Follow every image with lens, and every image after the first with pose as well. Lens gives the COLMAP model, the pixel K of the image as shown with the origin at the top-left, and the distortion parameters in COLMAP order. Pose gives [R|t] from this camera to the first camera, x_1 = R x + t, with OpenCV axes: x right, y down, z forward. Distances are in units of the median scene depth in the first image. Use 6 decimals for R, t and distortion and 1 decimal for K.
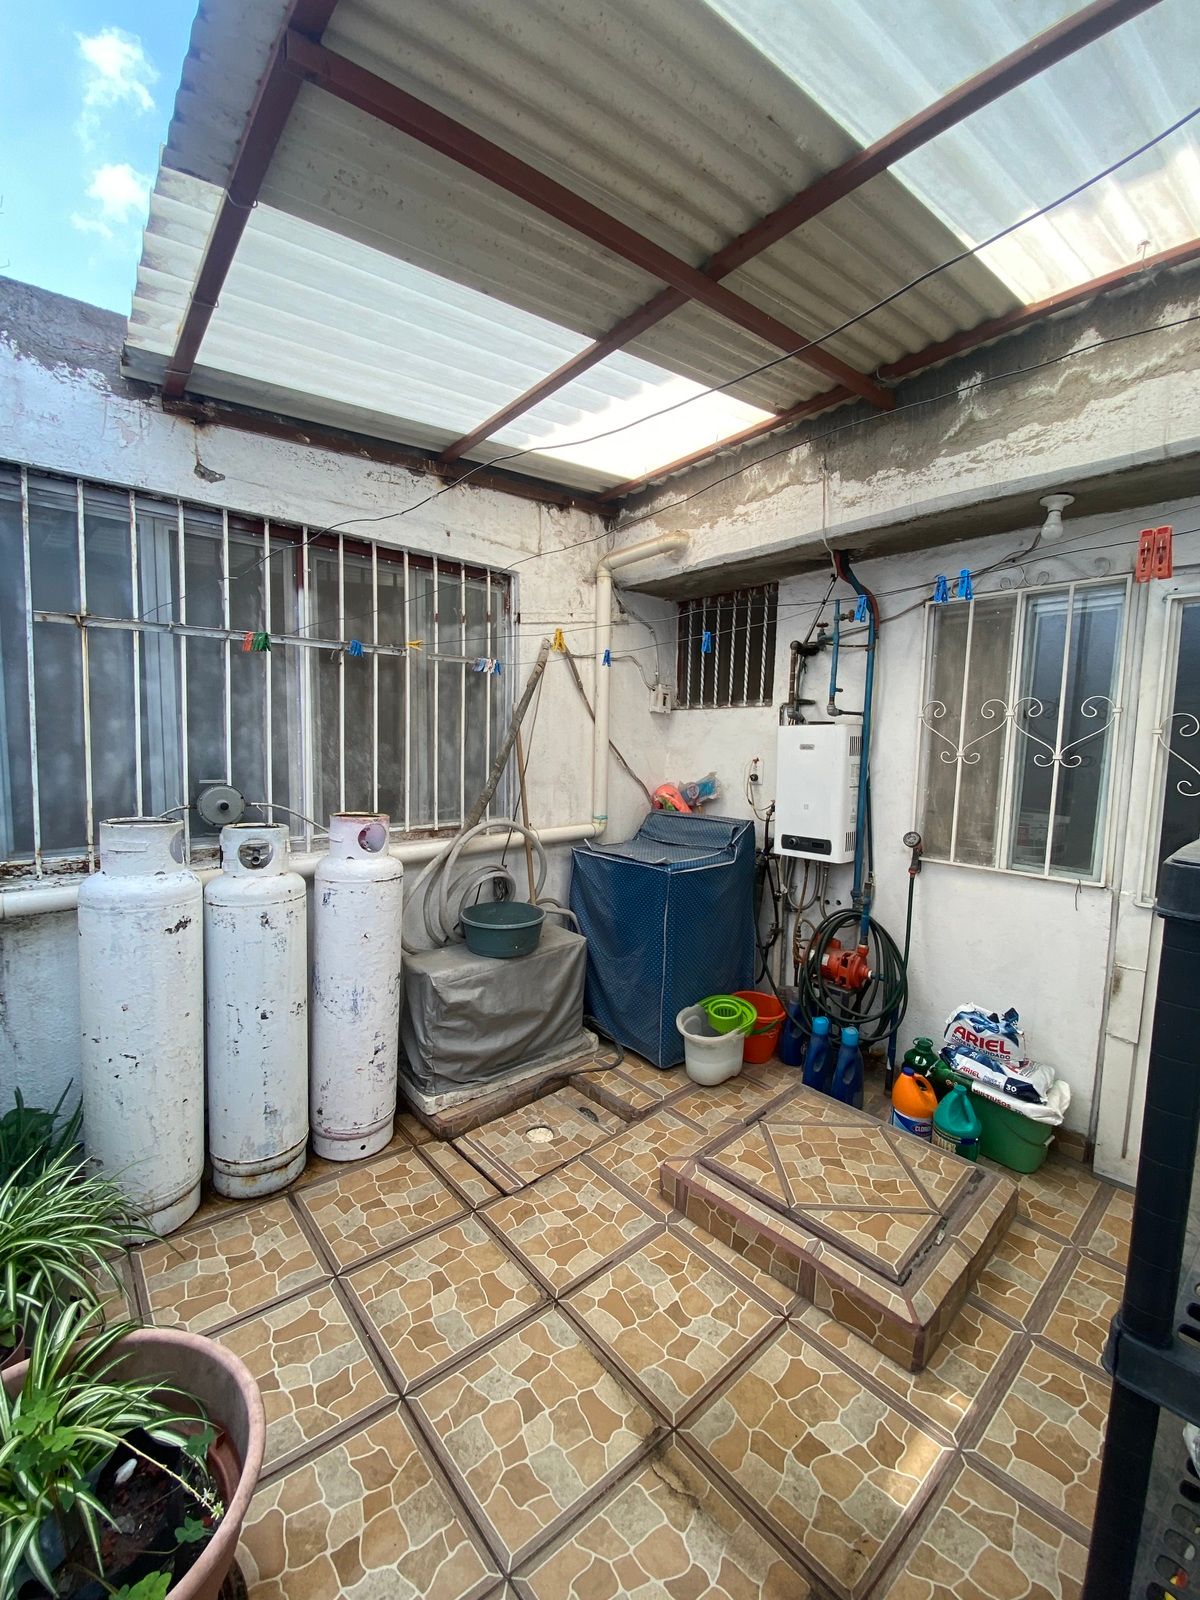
lens RADIAL K [[641.0, 0, 607.5], [0, 641.0, 803.4], [0, 0, 1]] dist [0.031257, -0.022617]
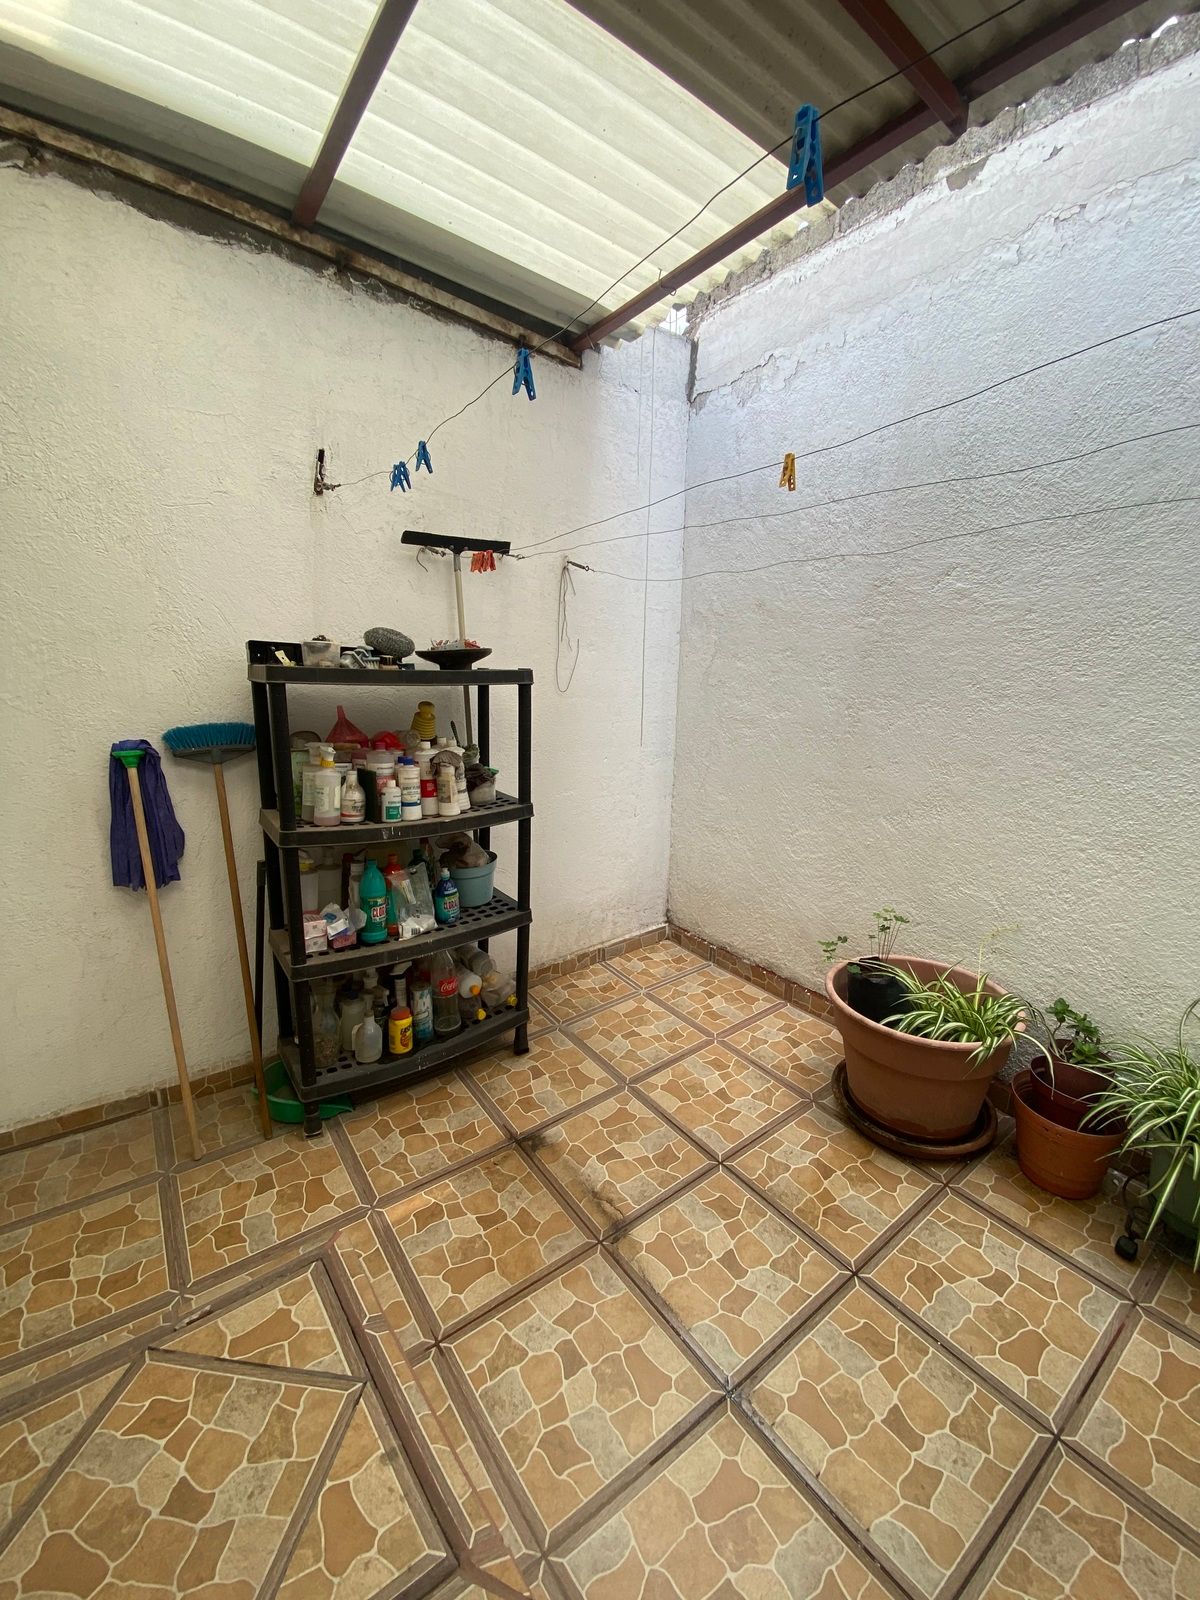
lens RADIAL K [[651.6, 0, 602.8], [0, 651.6, 804.0], [0, 0, 1]] dist [0.032090, -0.023715]
pose [[-0.996022, -0.048718, 0.074606, 0.034976], [-0.023499, 0.951270, 0.307463, -0.093065], [-0.085949, 0.304487, -0.948631, 1.337322]]
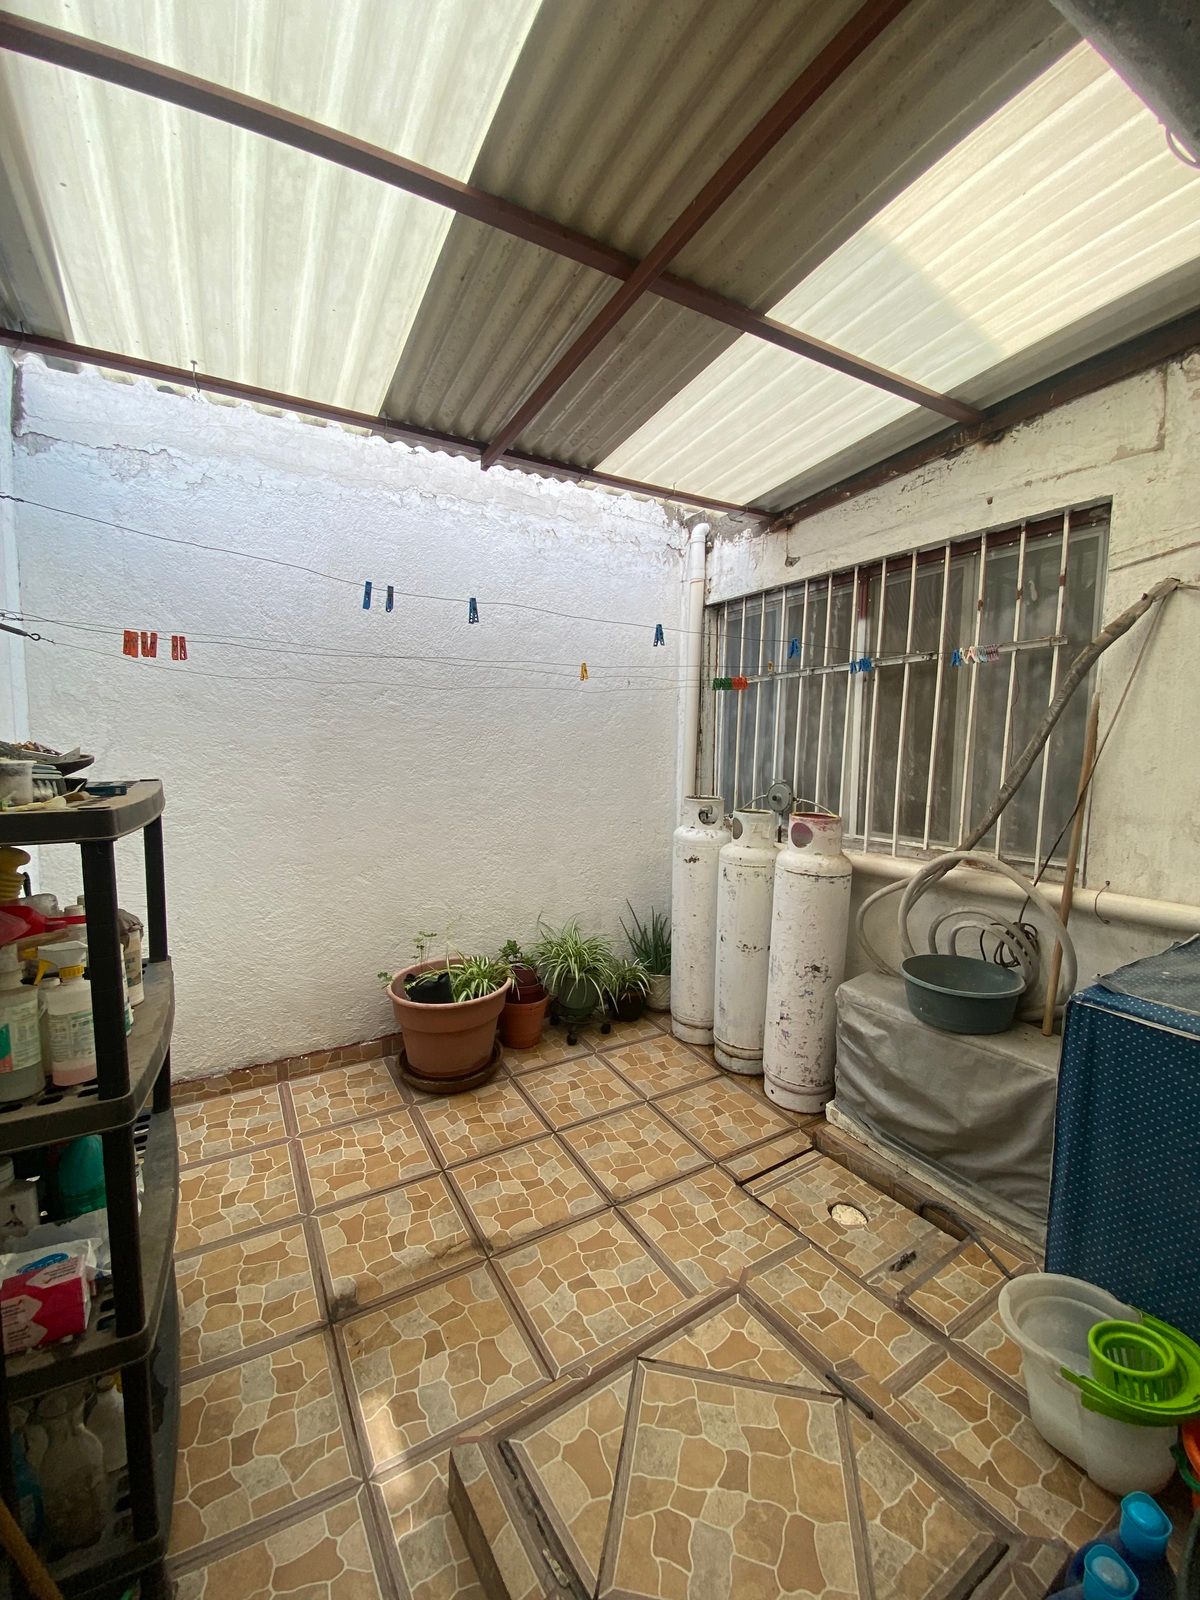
lens RADIAL K [[651.6, 0, 602.8], [0, 651.6, 804.0], [0, 0, 1]] dist [0.032090, -0.023715]
pose [[-0.170863, 0.071458, -0.982700, 0.948165], [-0.110597, 0.989673, 0.091194, -0.076332], [0.979068, 0.124265, -0.161196, 0.953246]]
